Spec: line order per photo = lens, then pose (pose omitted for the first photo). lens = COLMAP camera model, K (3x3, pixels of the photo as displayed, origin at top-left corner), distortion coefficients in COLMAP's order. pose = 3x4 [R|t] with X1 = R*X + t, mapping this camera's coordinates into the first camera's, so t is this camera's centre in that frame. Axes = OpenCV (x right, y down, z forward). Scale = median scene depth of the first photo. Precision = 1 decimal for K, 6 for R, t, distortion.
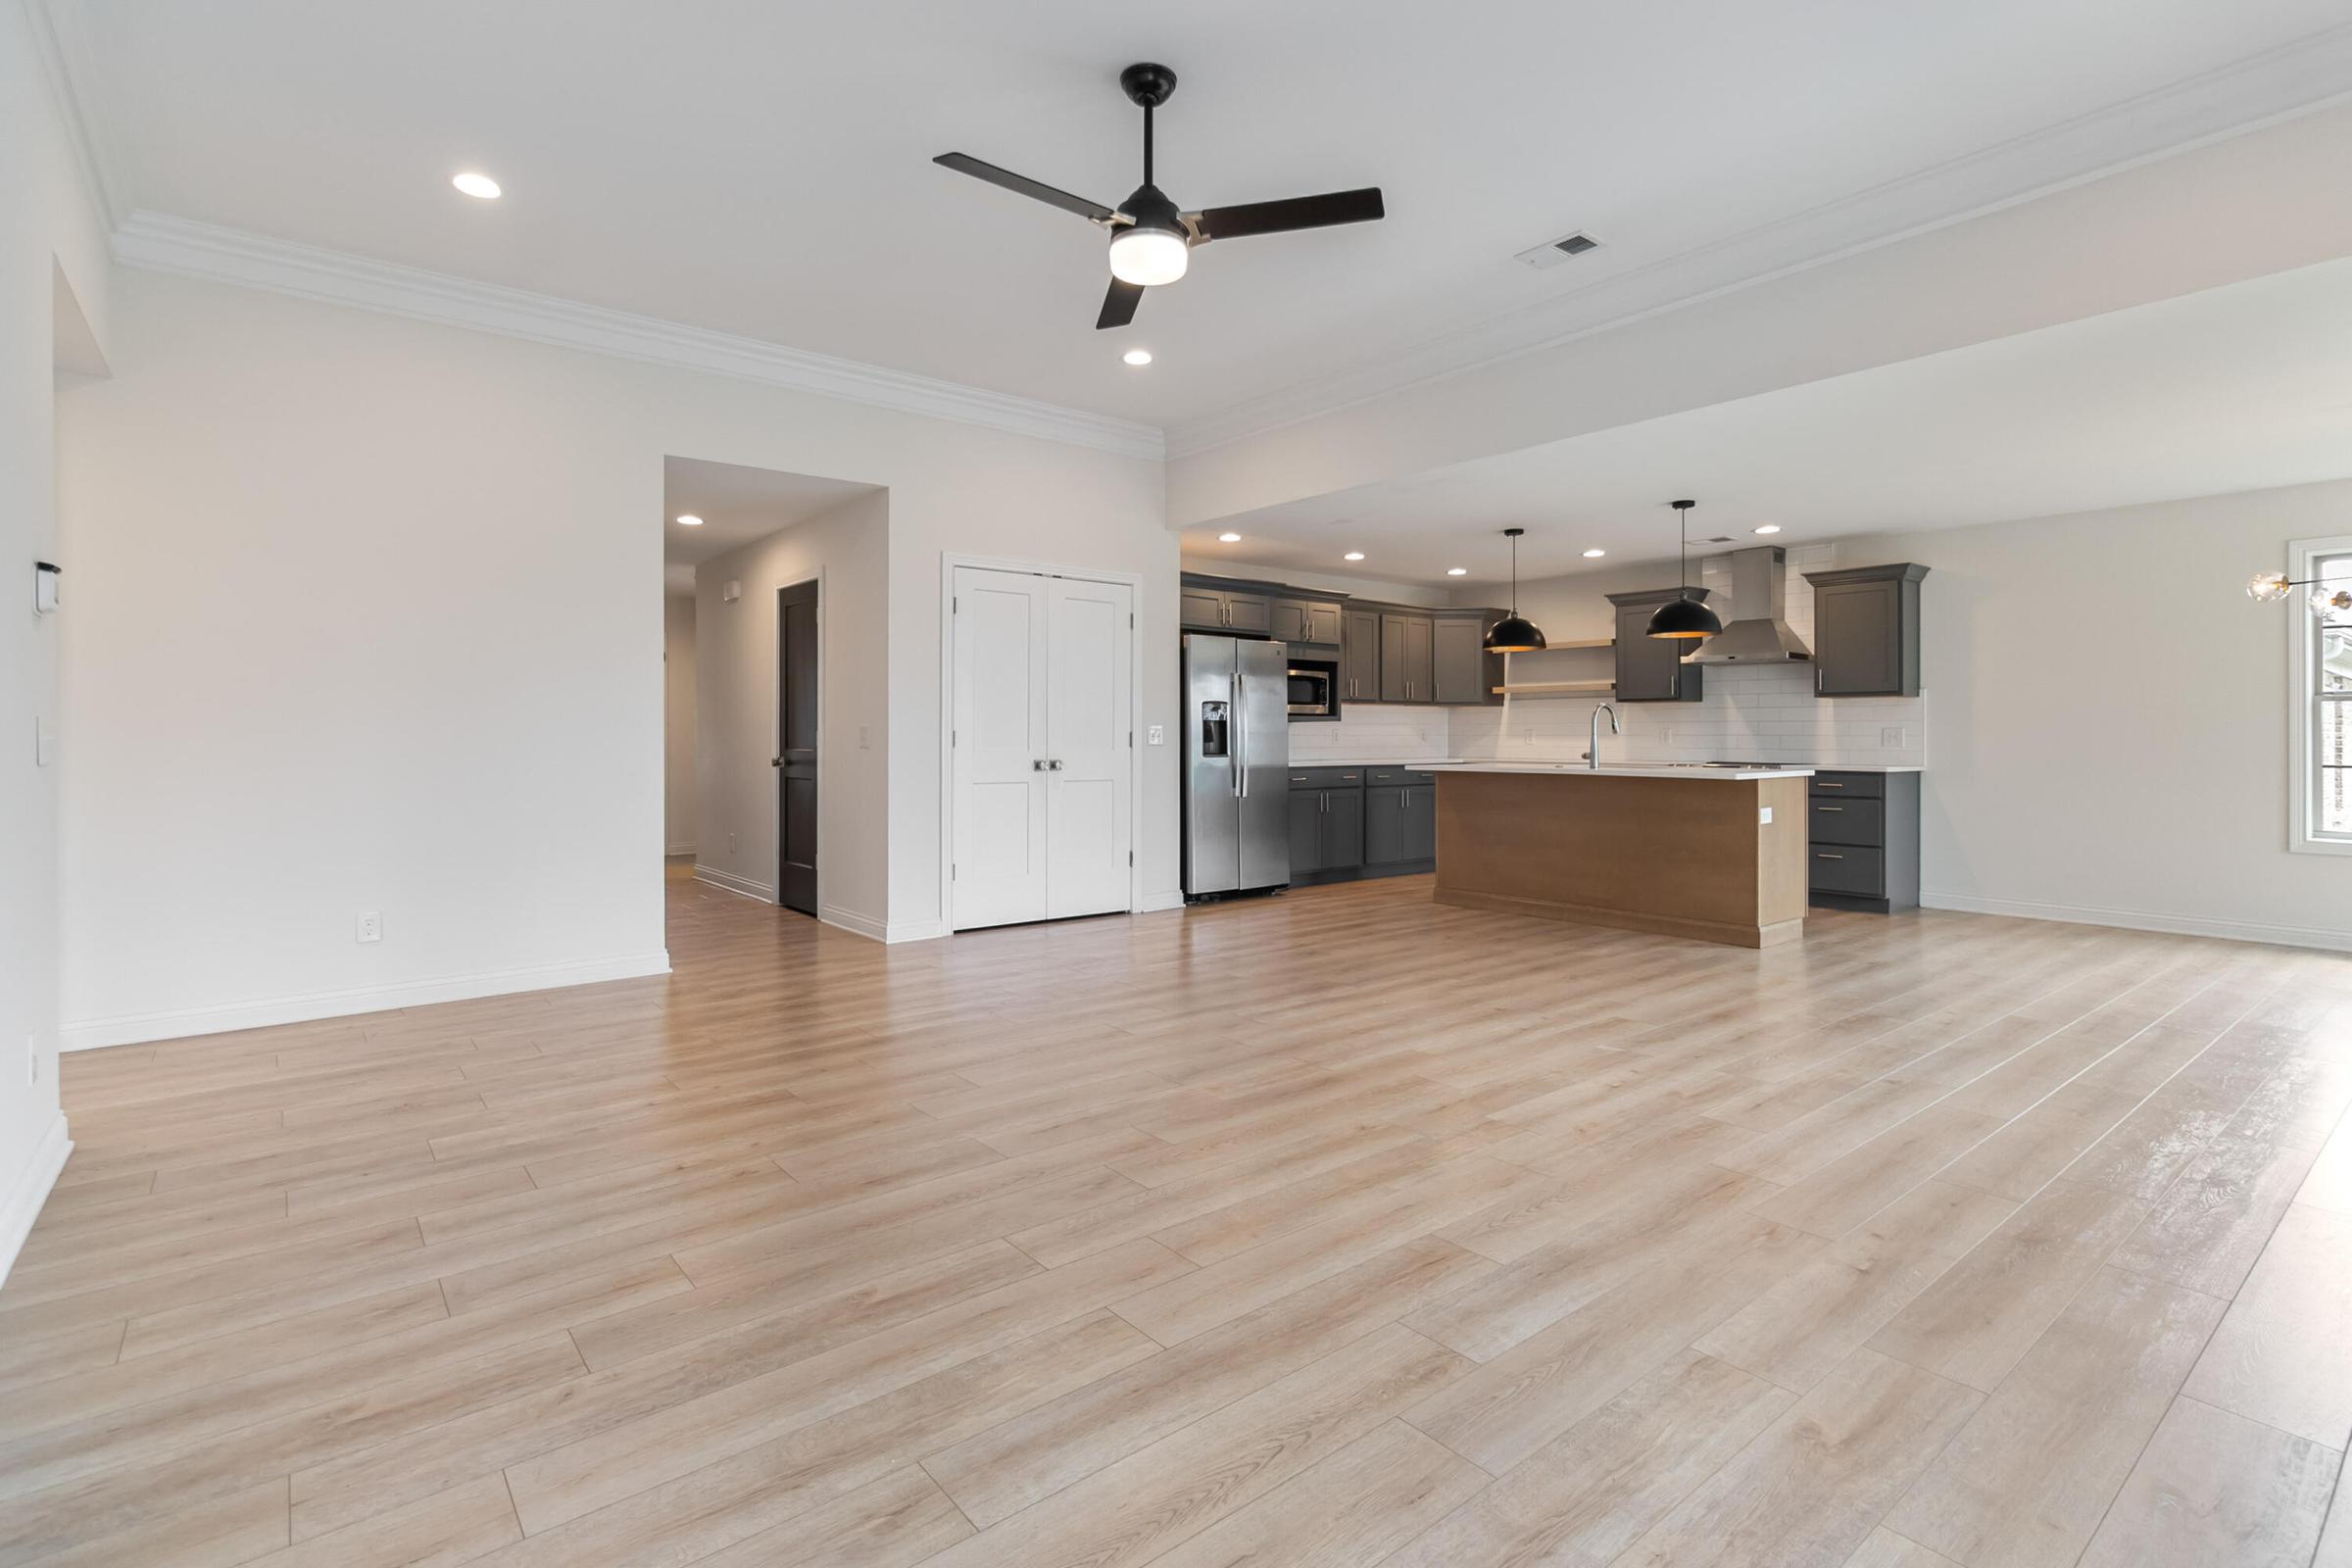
lens RADIAL K [[1119.3, 0, 1201.0], [0, 1119.3, 735.1], [0, 0, 1]] dist [0.002250, 0.000505]
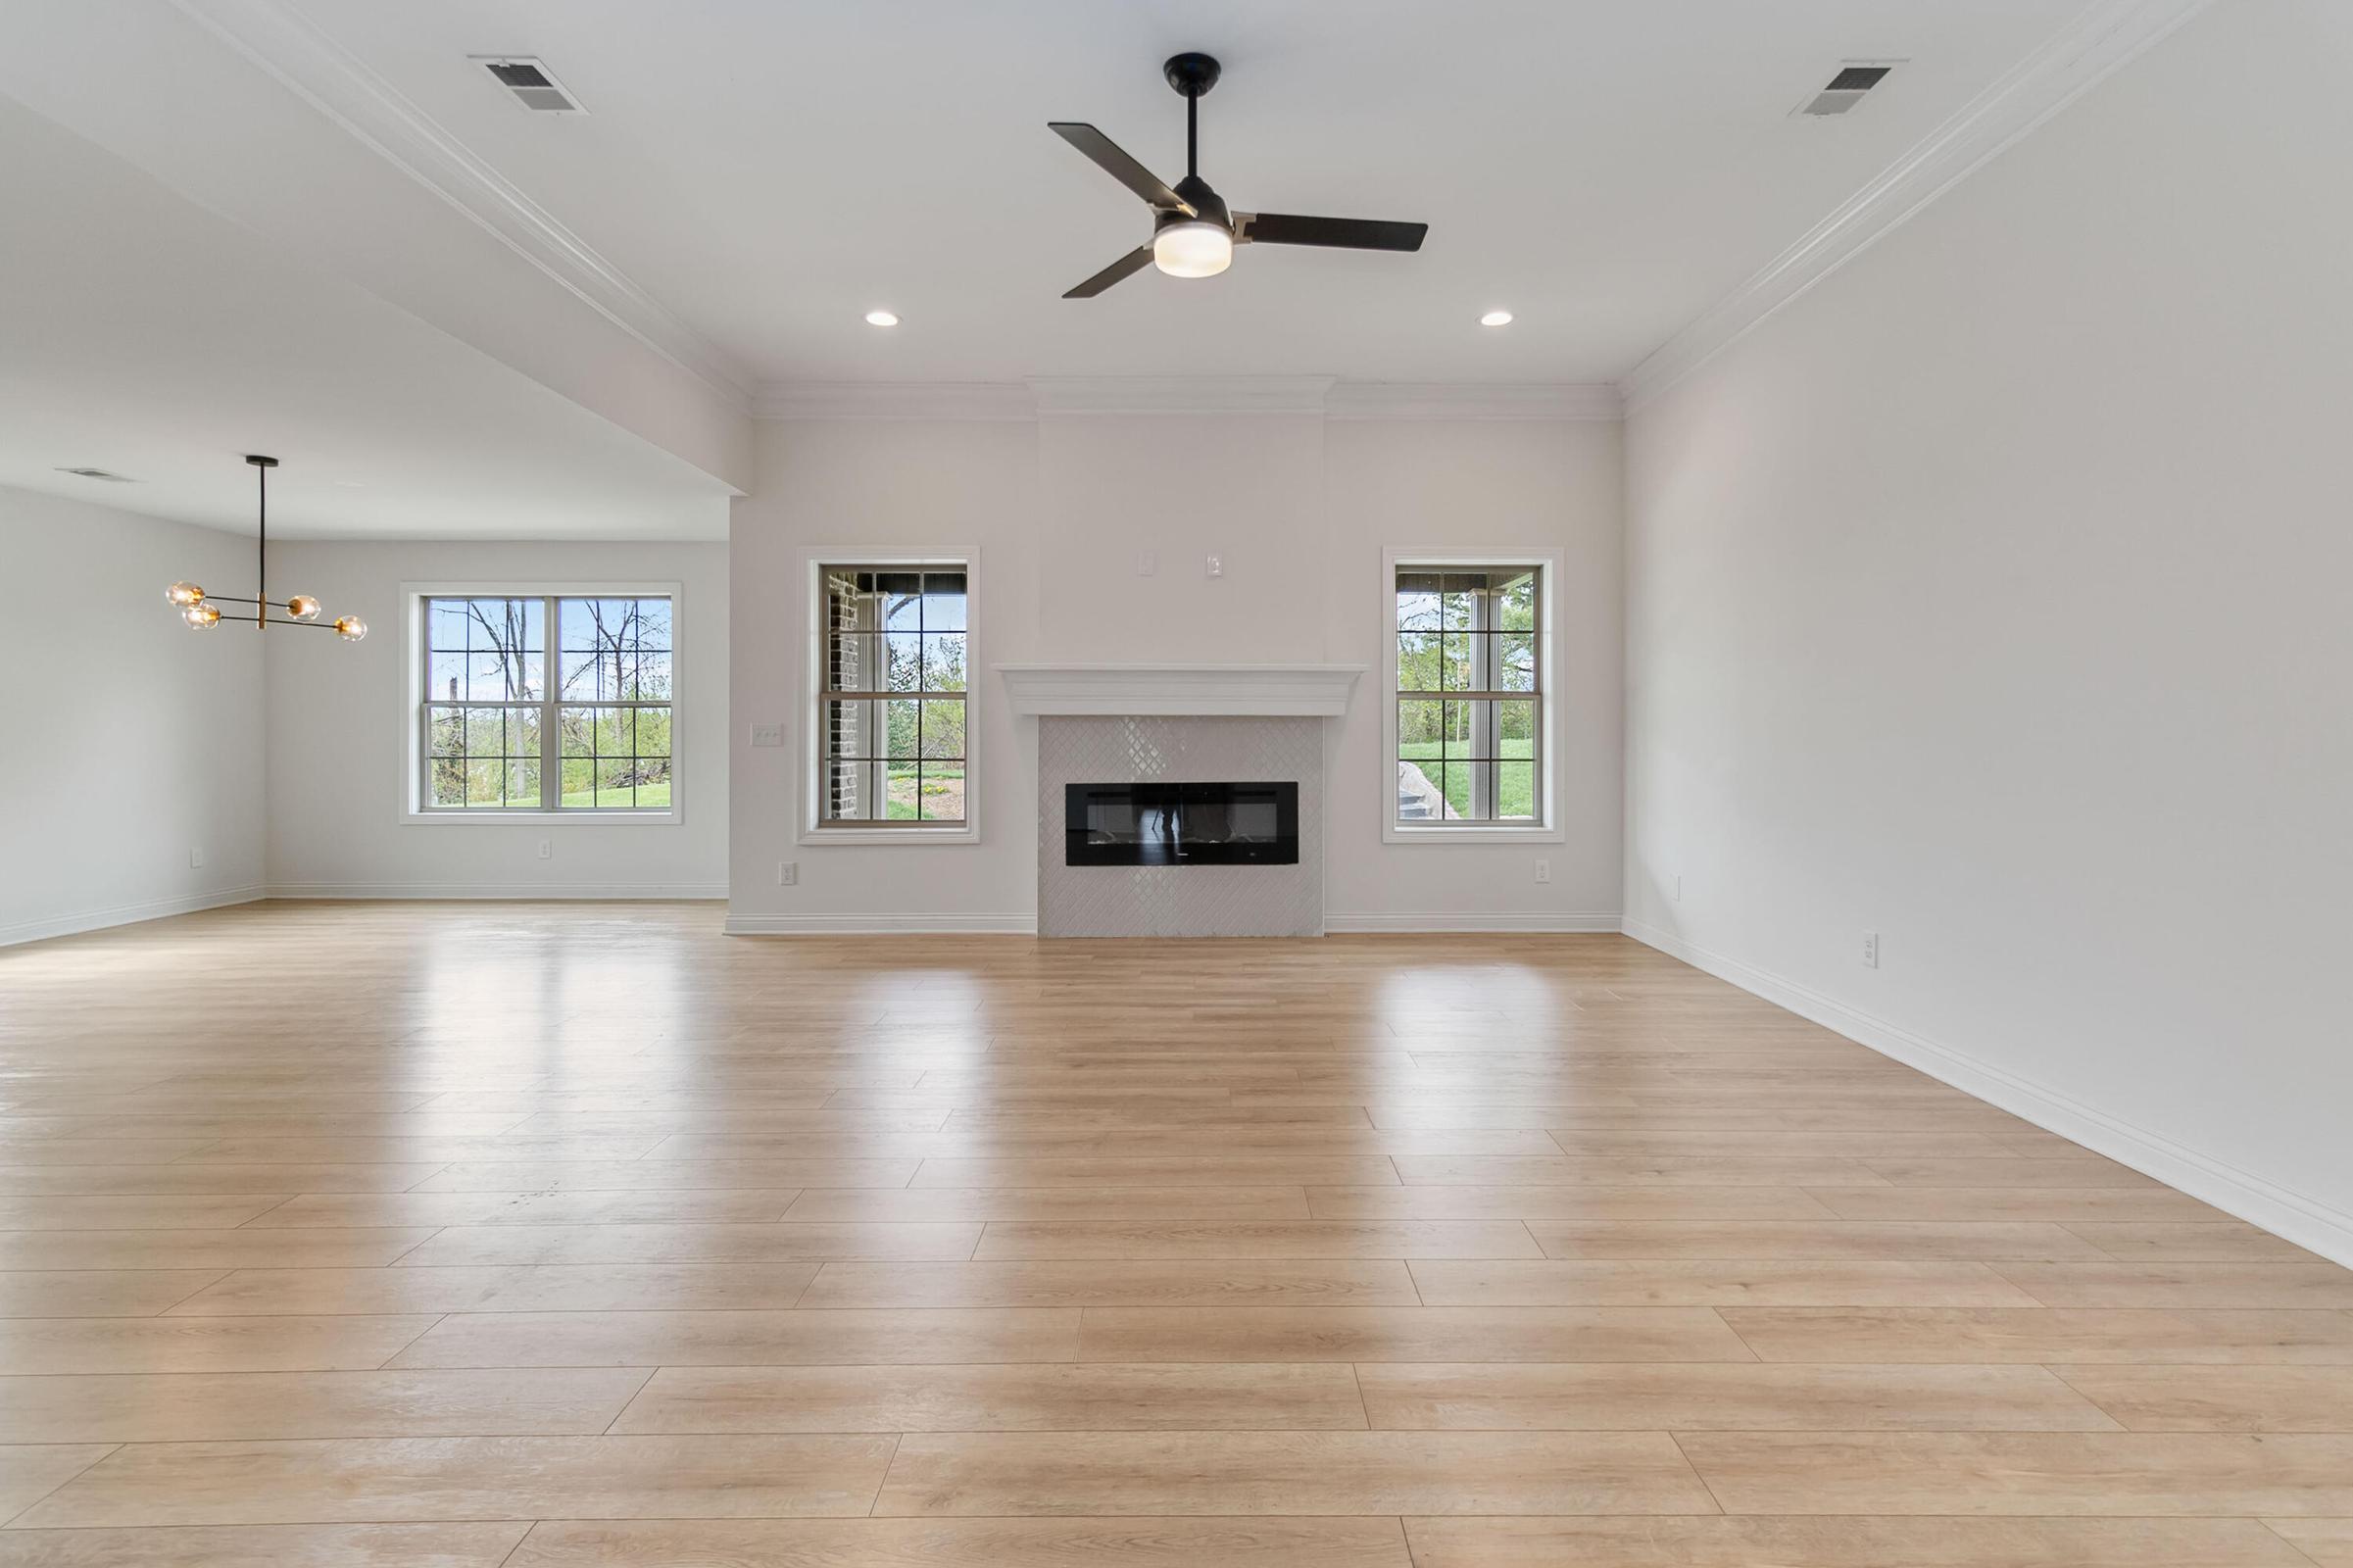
lens RADIAL K [[1151.9, 0, 1190.0], [0, 1151.9, 779.5], [0, 0, 1]] dist [-0.002760, -0.000463]
pose [[-0.774410, -0.020702, 0.632345, -0.316095], [0.003556, 0.999306, 0.037071, 0.001359], [-0.632674, 0.030957, -0.773799, 0.826279]]
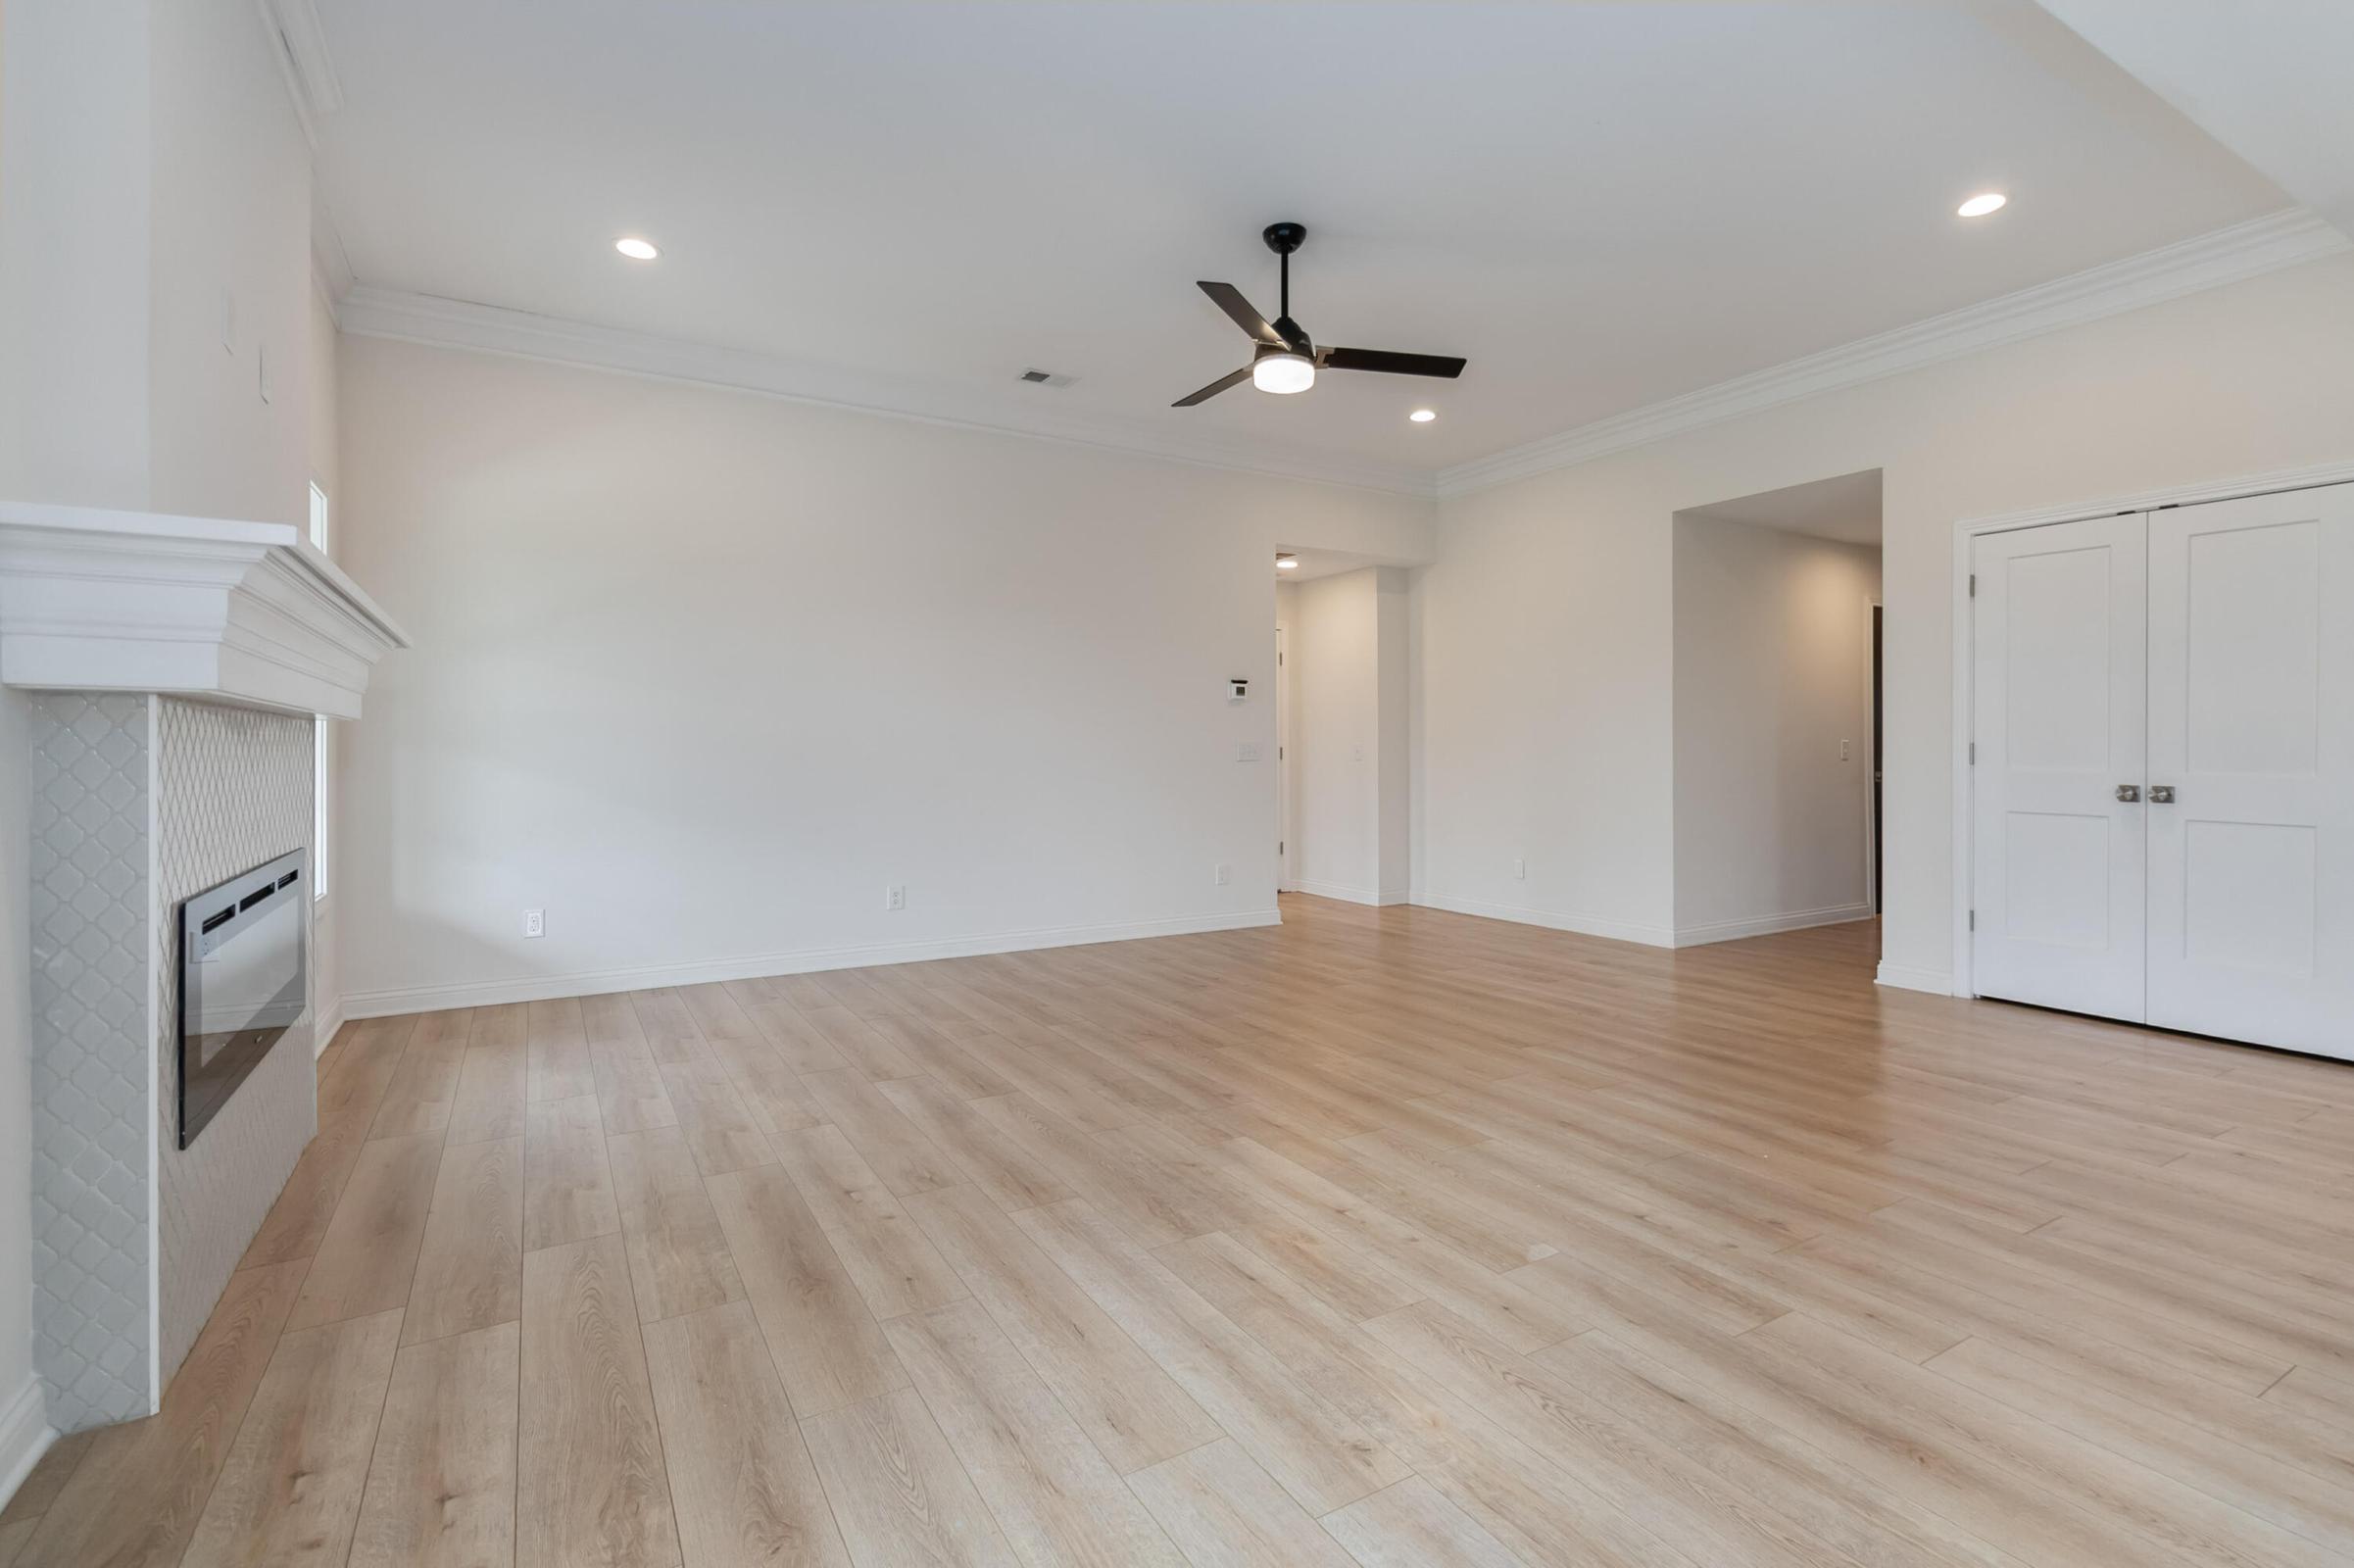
lens RADIAL K [[1098.1, 0, 1197.7], [0, 1098.1, 744.0], [0, 0, 1]] dist [0.002617, 0.000414]
pose [[-0.141724, -0.003521, -0.989900, 0.556857], [0.000998, 0.999993, -0.003700, -0.001034], [0.989906, -0.001512, -0.141719, 0.500265]]
